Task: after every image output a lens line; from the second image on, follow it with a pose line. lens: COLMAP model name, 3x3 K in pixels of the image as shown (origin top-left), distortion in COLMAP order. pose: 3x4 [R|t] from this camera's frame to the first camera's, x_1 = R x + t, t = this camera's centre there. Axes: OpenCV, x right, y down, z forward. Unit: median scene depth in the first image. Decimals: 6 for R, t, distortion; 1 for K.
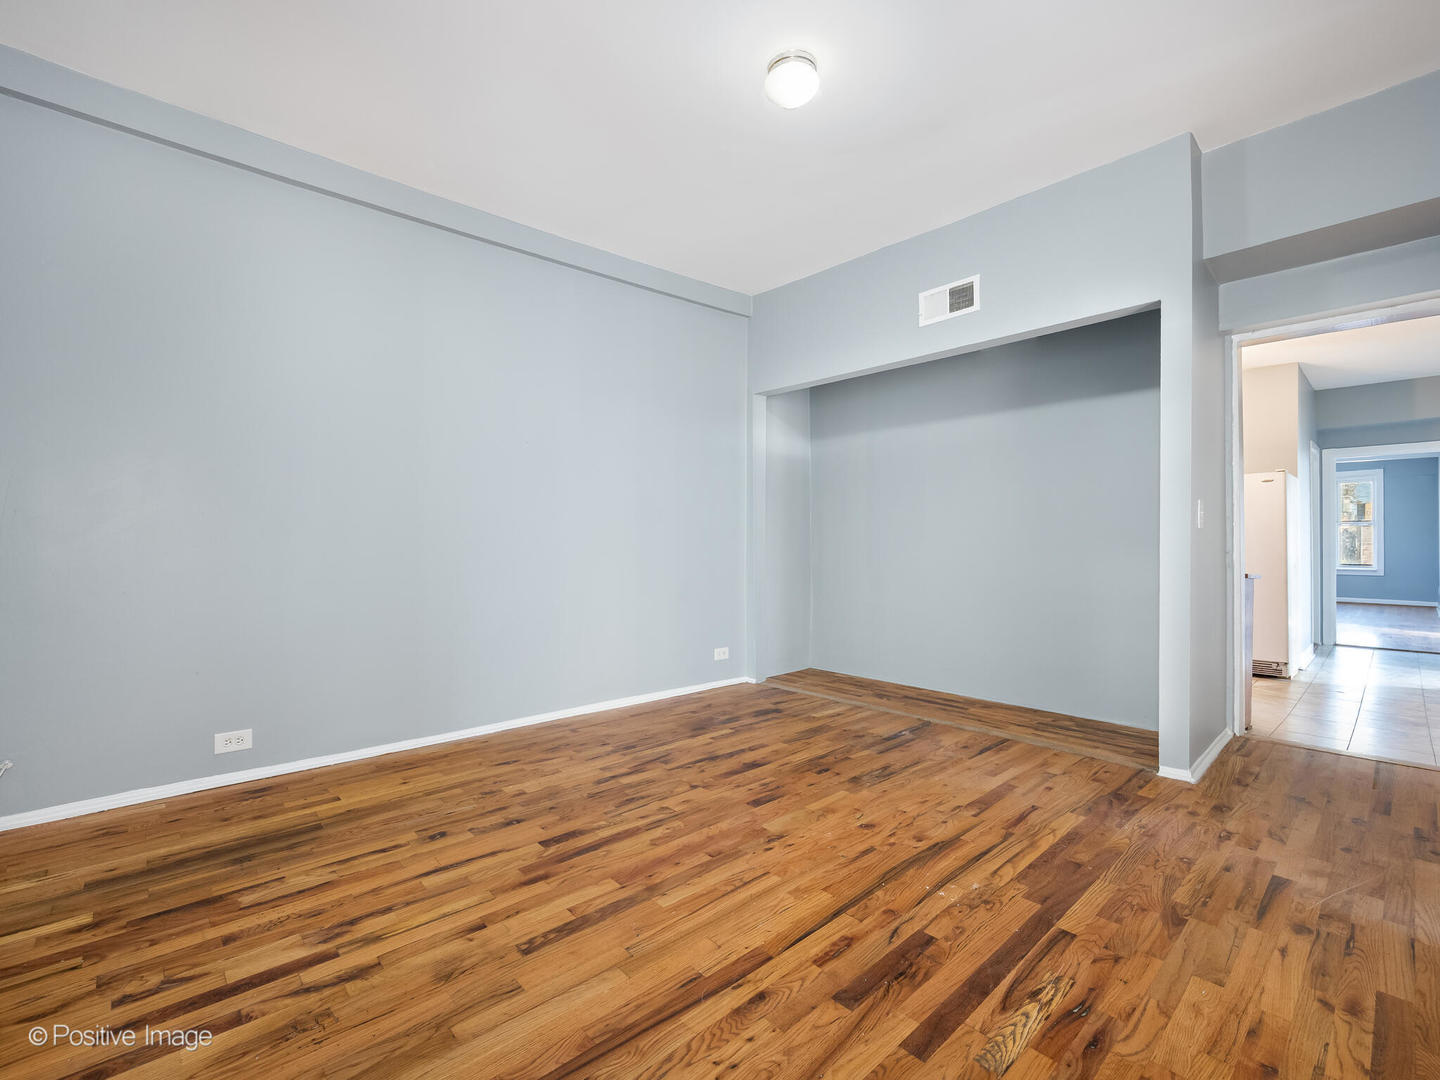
lens RADIAL K [[636.5, 0, 723.9], [0, 636.5, 542.0], [0, 0, 1]] dist [-0.002392, -0.000095]
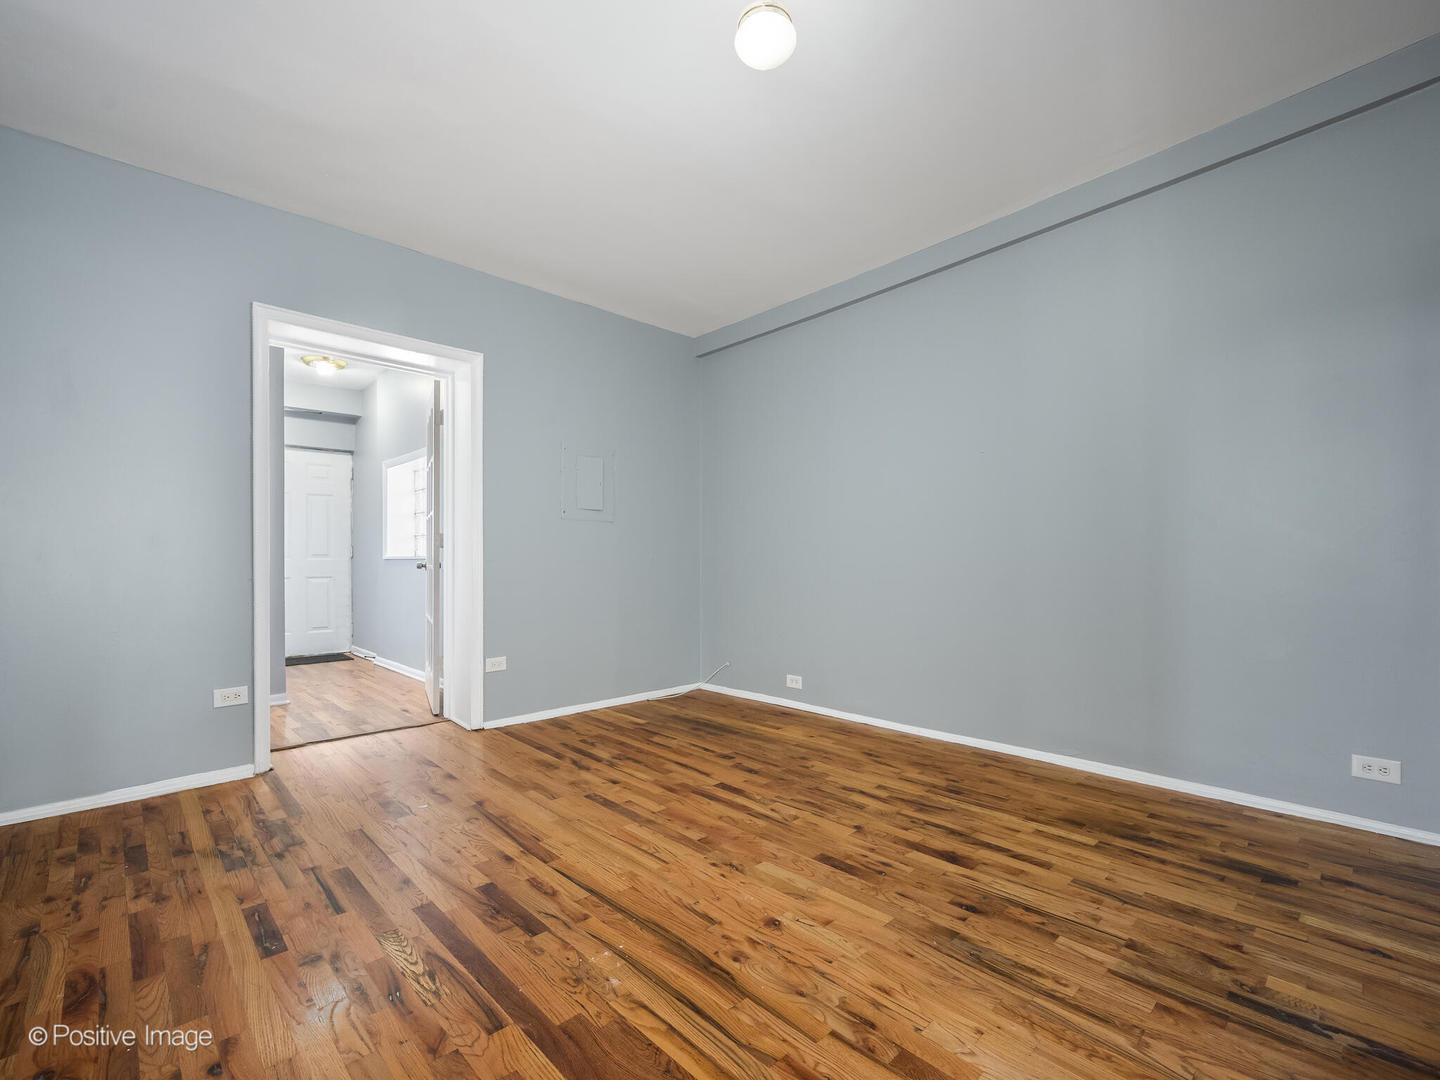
lens RADIAL K [[636.5, 0, 723.9], [0, 636.5, 542.0], [0, 0, 1]] dist [-0.002392, -0.000095]
pose [[0.035353, -0.028589, -0.998966, 0.988460], [0.006320, 0.999577, -0.028382, 0.005549], [0.999355, -0.005310, 0.035519, 0.899284]]
